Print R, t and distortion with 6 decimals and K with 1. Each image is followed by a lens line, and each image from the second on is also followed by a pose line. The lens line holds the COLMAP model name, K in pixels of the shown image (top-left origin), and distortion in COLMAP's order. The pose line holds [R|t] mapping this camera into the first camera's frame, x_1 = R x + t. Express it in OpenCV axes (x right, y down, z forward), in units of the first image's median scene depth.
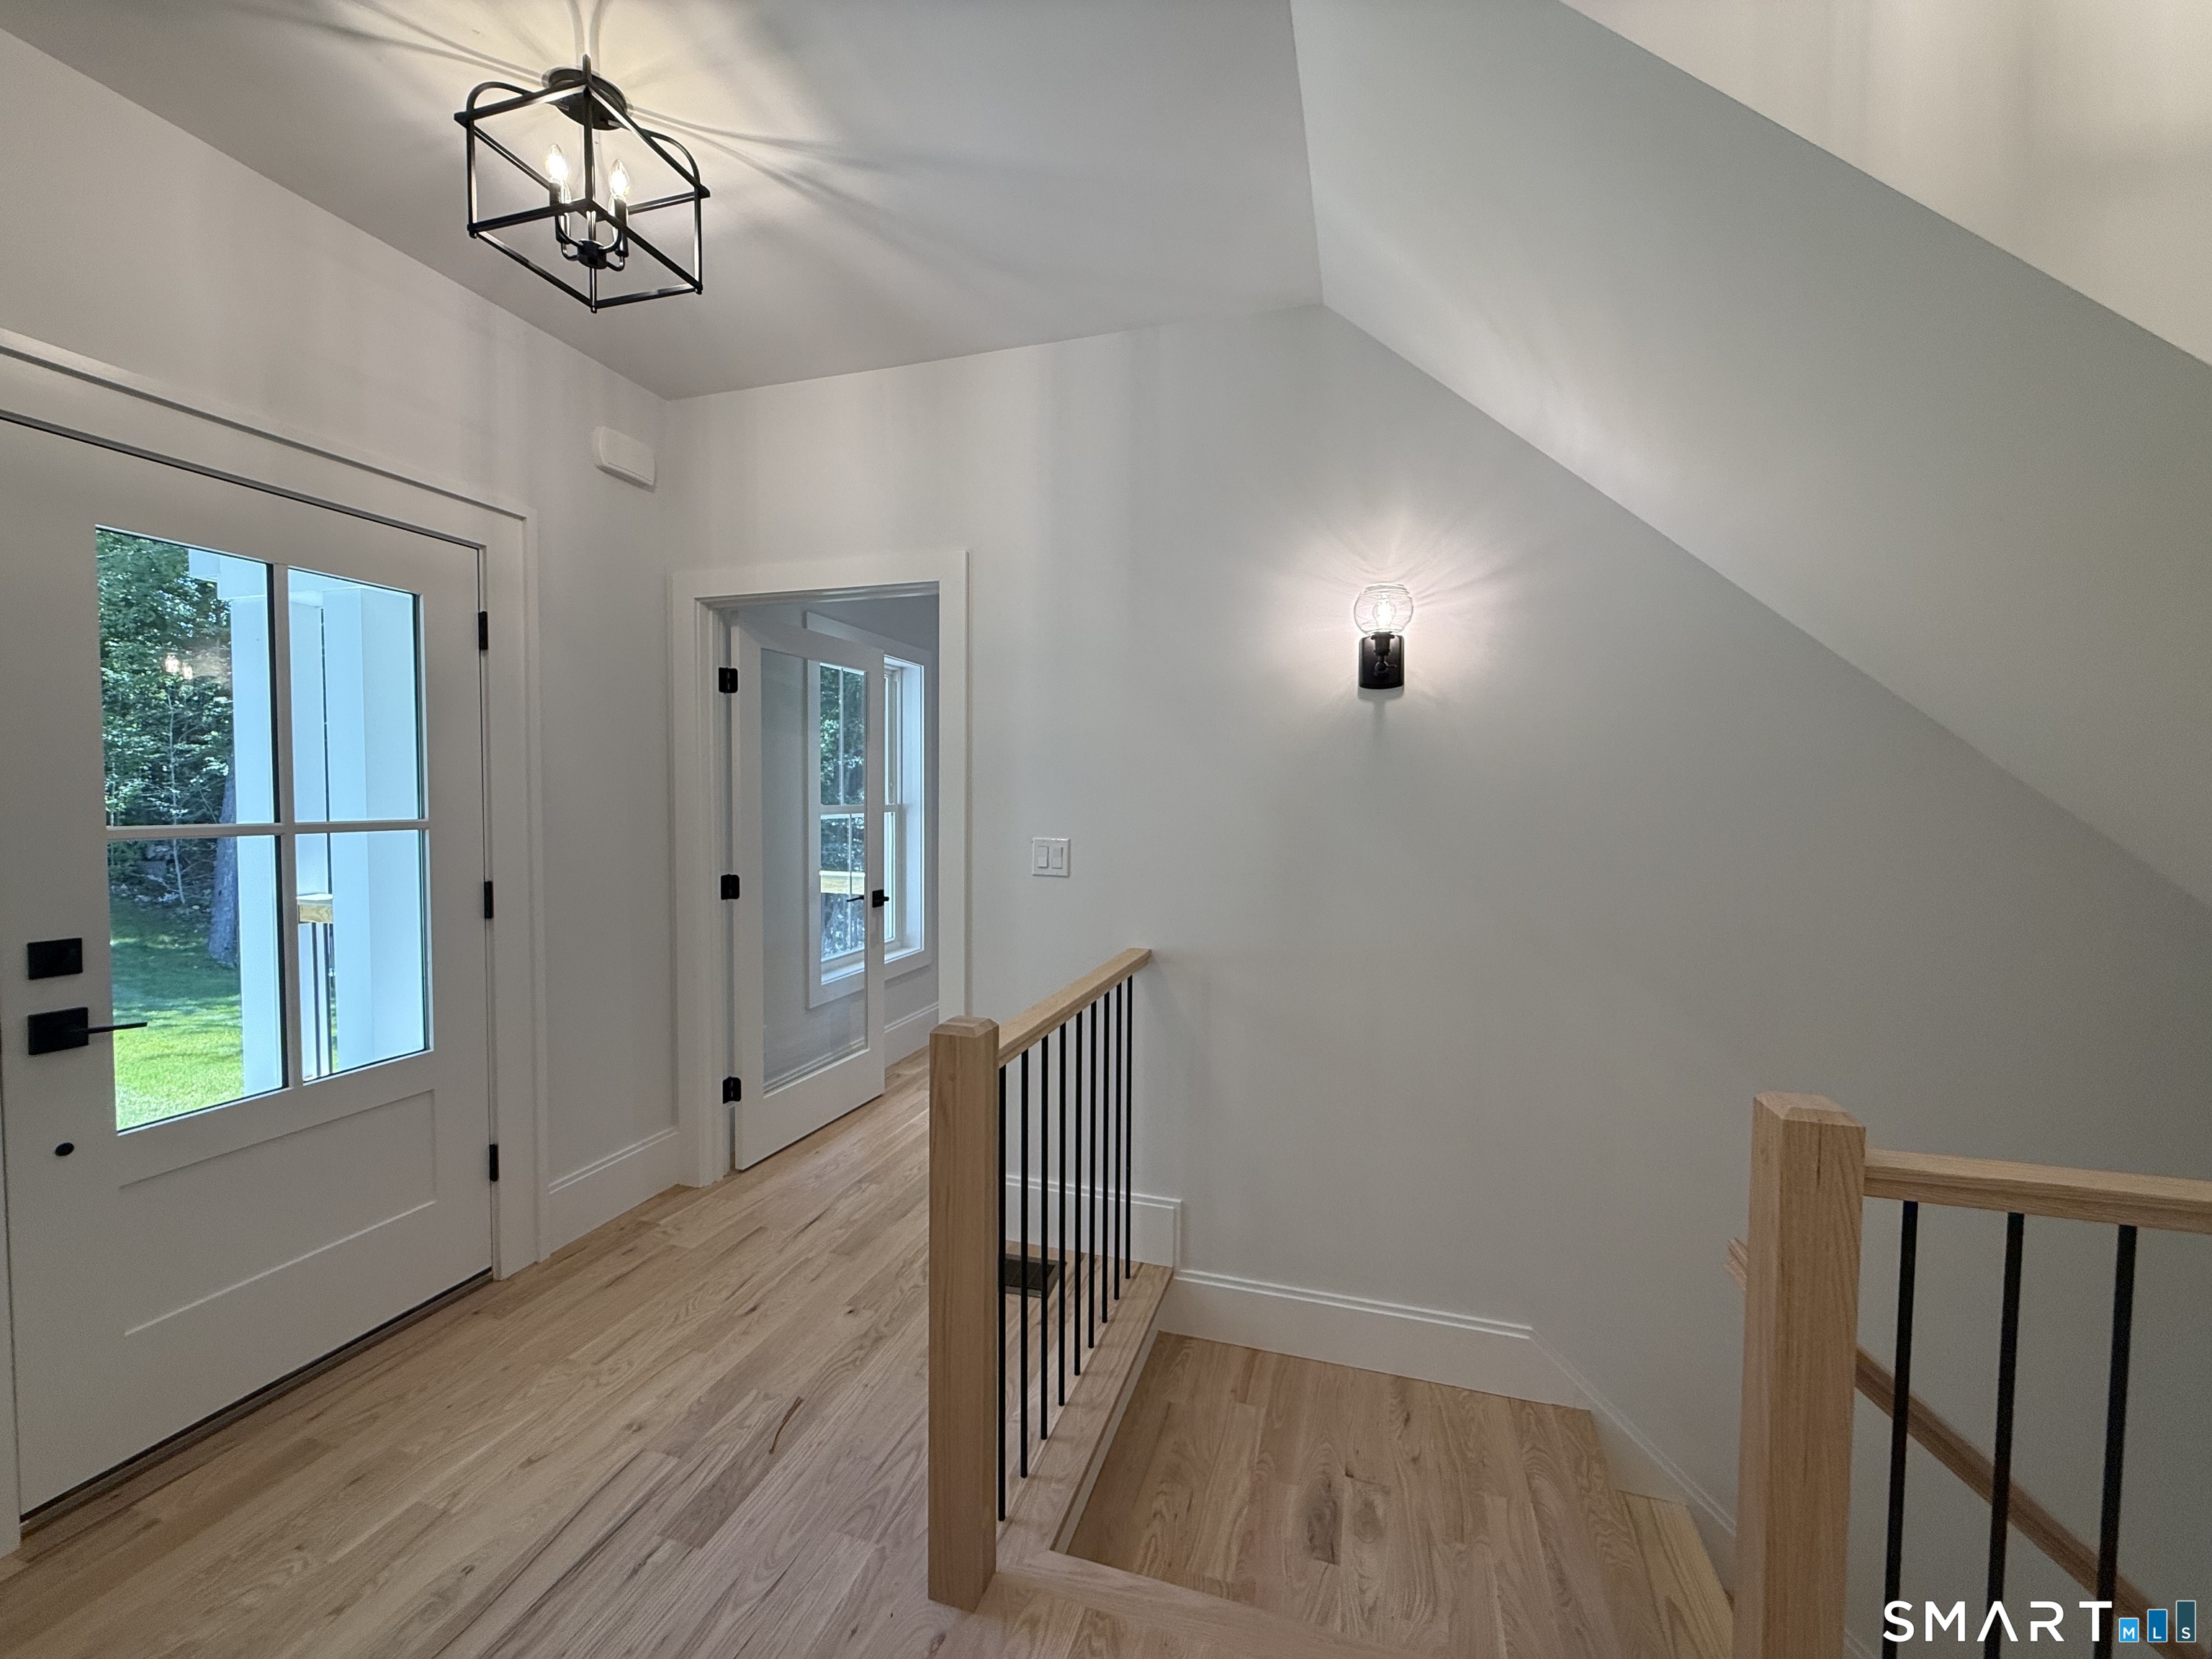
lens RADIAL K [[883.8, 0, 1107.4], [0, 883.8, 830.8], [0, 0, 1]] dist [0.001786, 0.000213]
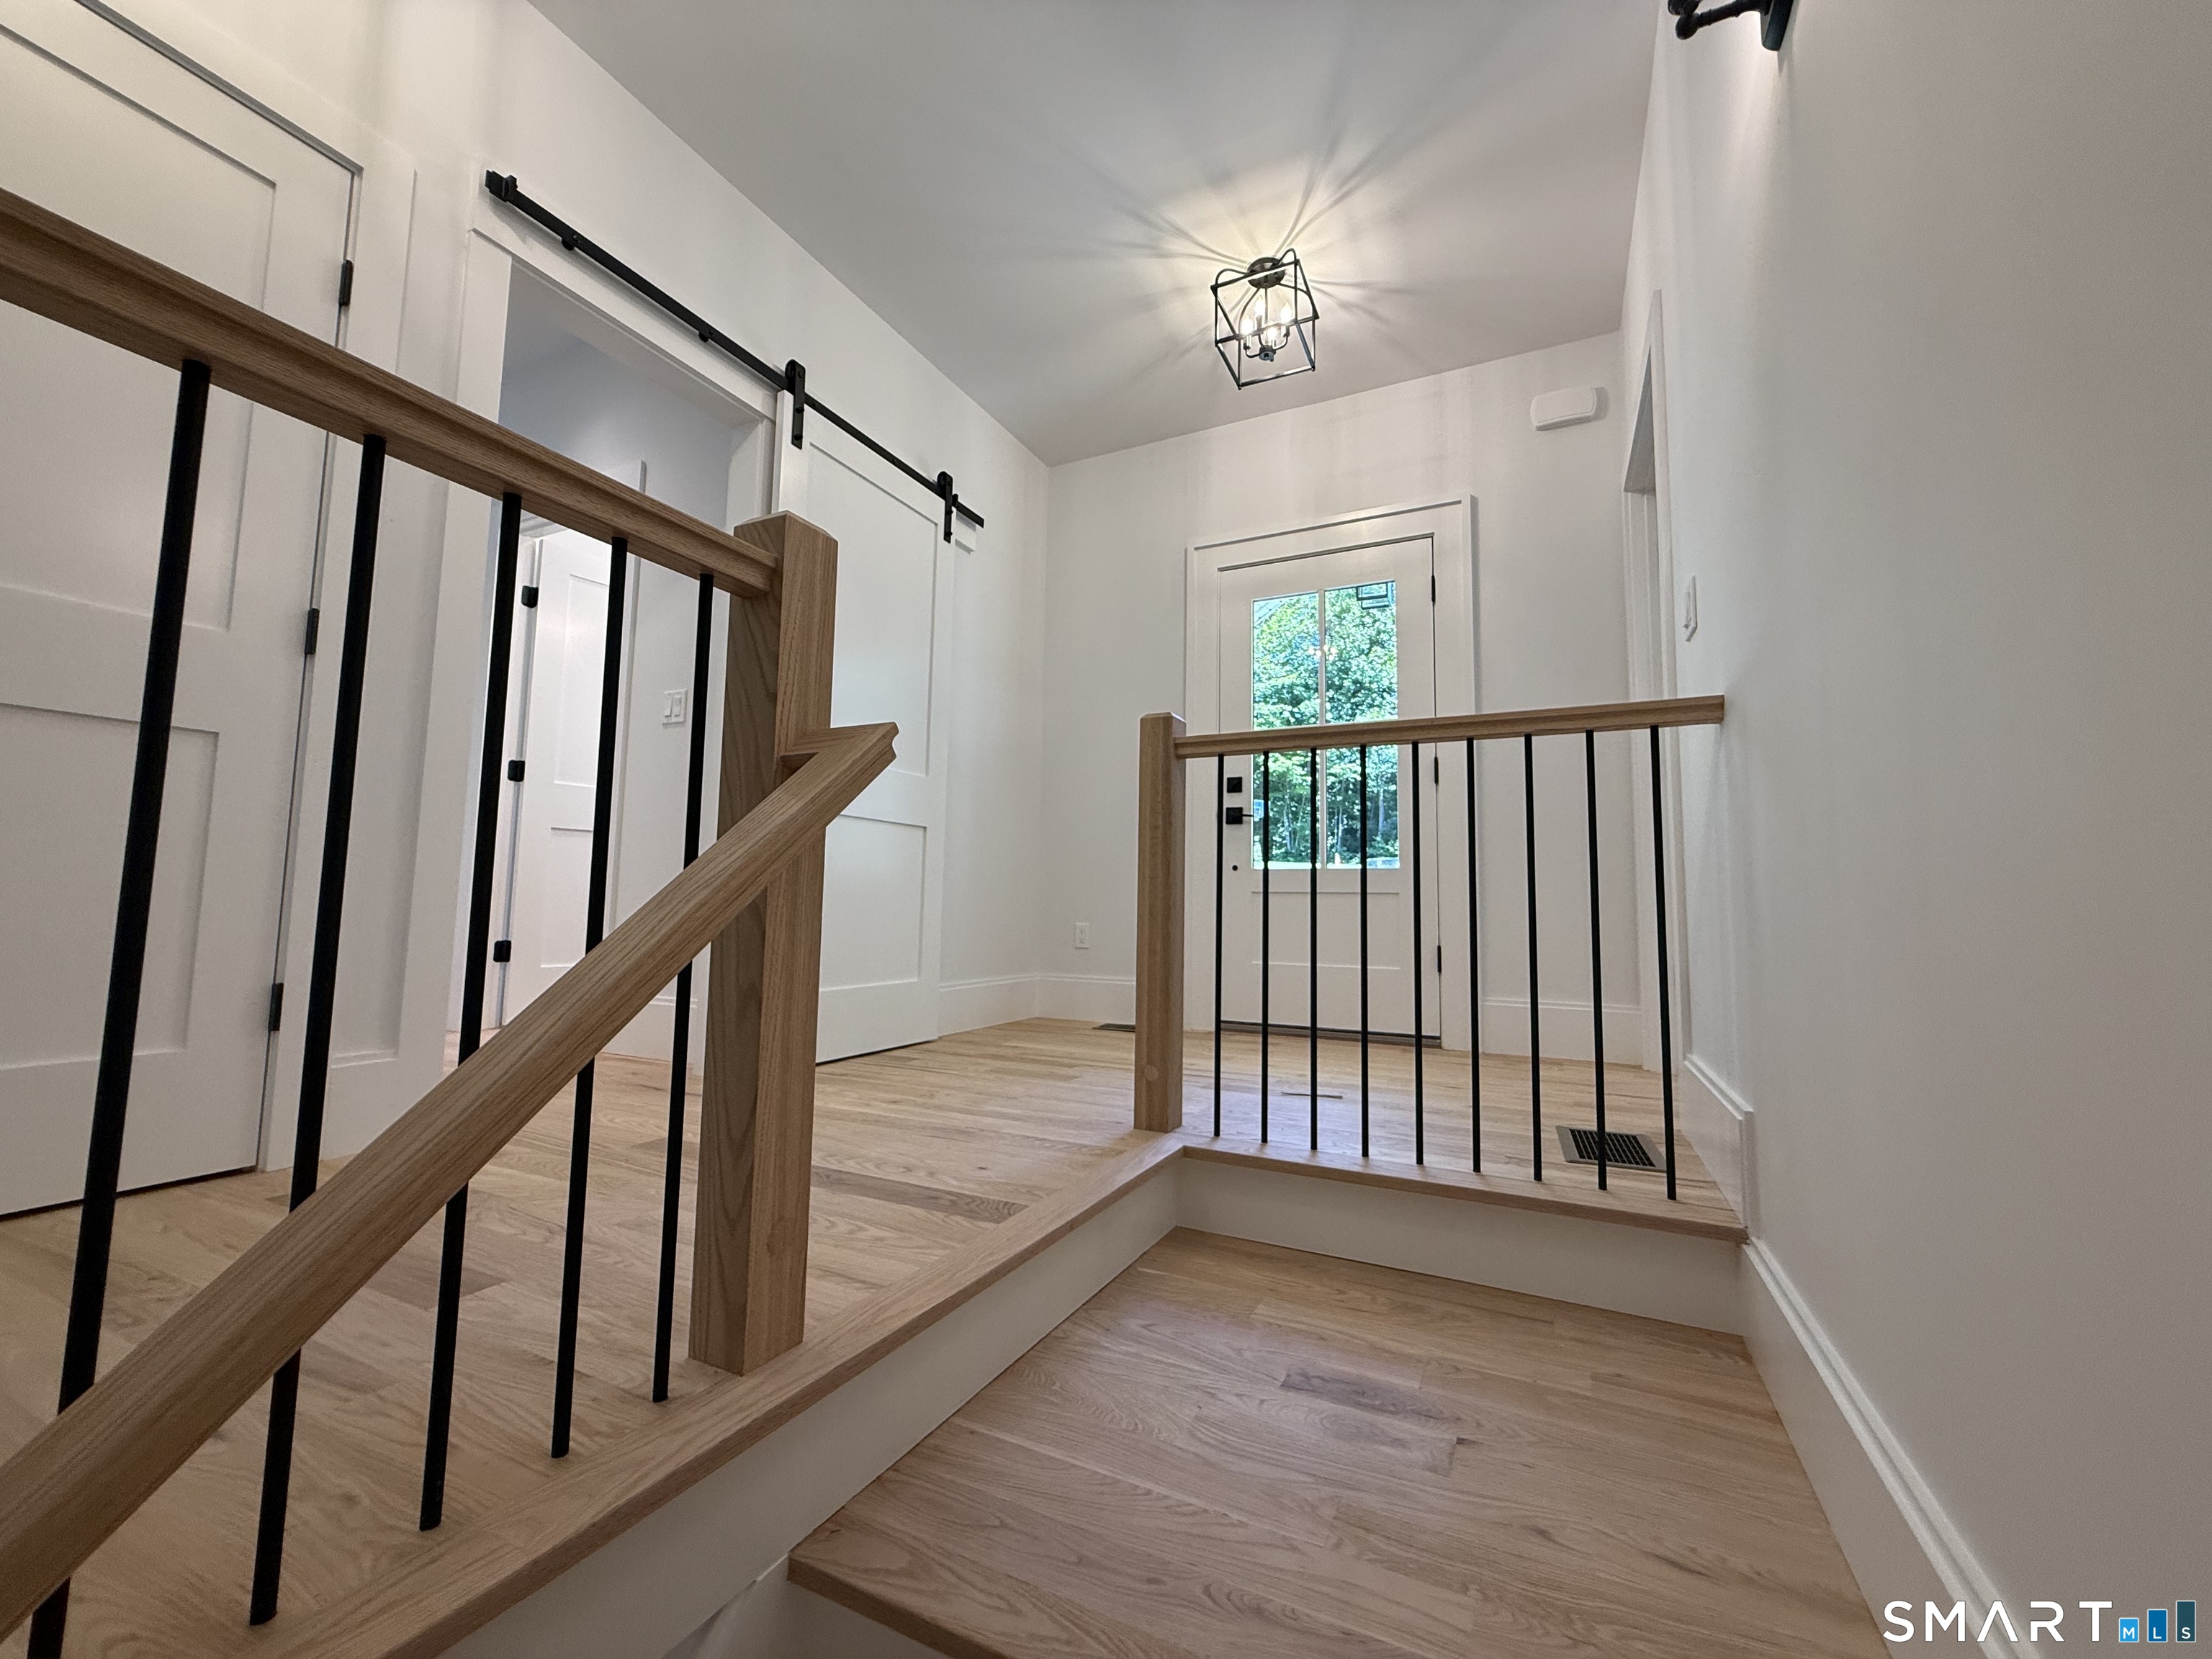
lens RADIAL K [[883.8, 0, 1107.1], [0, 883.8, 831.8], [0, 0, 1]] dist [0.001786, 0.000213]
pose [[-0.162325, -0.094751, -0.982178, 0.814327], [-0.056257, 0.994649, -0.086656, 0.344850], [0.985132, 0.041188, -0.166786, 0.749038]]
